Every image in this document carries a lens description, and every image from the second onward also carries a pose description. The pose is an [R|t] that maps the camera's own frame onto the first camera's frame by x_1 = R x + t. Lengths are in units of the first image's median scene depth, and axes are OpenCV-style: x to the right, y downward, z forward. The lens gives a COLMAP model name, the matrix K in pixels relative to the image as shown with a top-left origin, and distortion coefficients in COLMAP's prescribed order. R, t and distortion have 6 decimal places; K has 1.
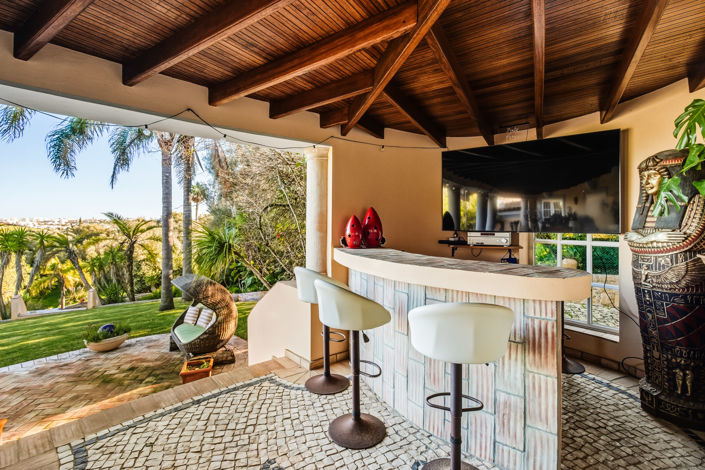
lens RADIAL K [[322.7, 0, 351.9], [0, 322.7, 228.7], [0, 0, 1]] dist [0.002037, -0.000376]
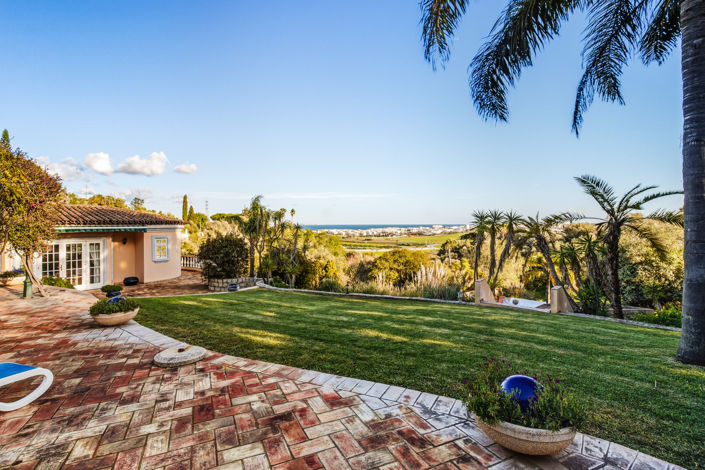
lens RADIAL K [[322.7, 0, 351.1], [0, 322.7, 230.8], [0, 0, 1]] dist [0.002037, -0.000376]
pose [[0.261510, -0.002814, -0.965197, -0.208470], [-0.004462, 0.999982, -0.004124, 0.061432], [0.965191, 0.005385, 0.261492, 0.332760]]
